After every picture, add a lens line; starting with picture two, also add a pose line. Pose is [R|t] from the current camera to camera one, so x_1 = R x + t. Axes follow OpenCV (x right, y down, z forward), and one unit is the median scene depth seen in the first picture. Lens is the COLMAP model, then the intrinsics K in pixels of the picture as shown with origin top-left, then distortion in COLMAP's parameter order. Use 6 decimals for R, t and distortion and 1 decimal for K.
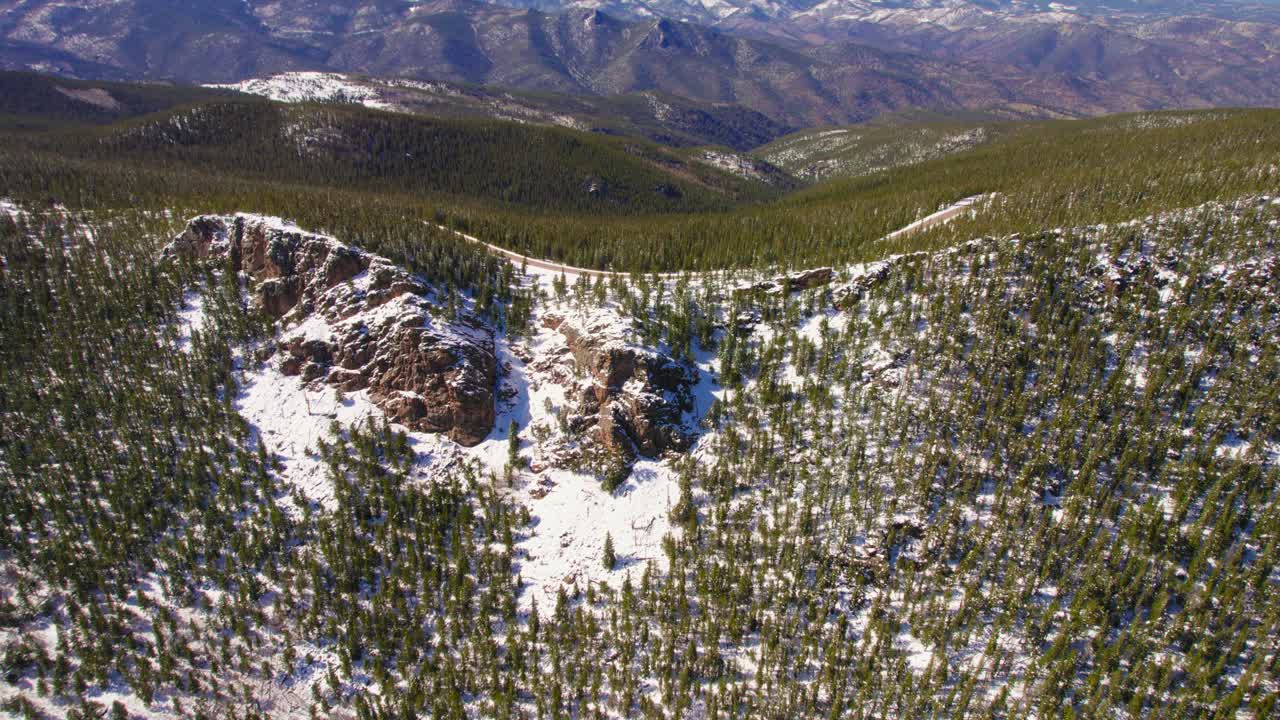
lens RADIAL K [[819.5, 0, 640.0], [0, 819.5, 360.0], [0, 0, 1]] dist [-0.036704, 0.056392]
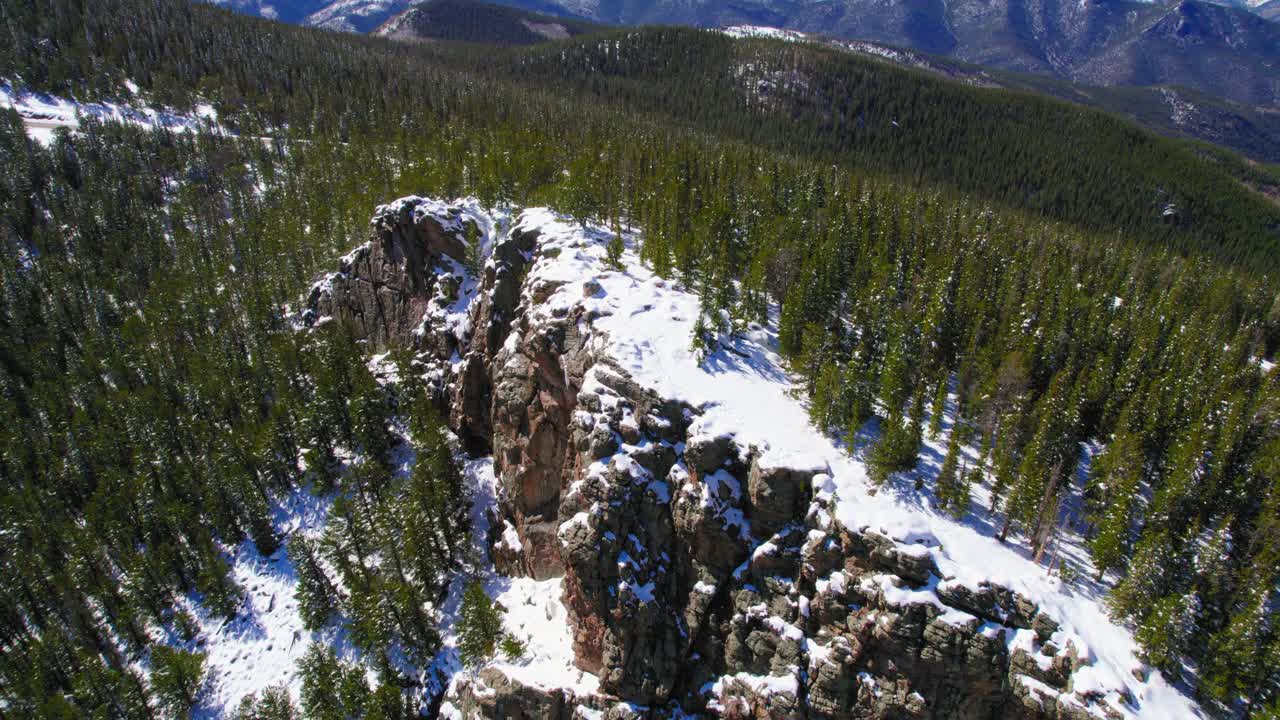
lens RADIAL K [[819.5, 0, 640.0], [0, 819.5, 360.0], [0, 0, 1]] dist [-0.036704, 0.056392]
pose [[0.875681, 0.227761, -0.425803, -0.140386], [-0.219136, 0.973188, 0.069894, -0.063049], [0.430305, 0.032104, 0.902112, 0.314514]]
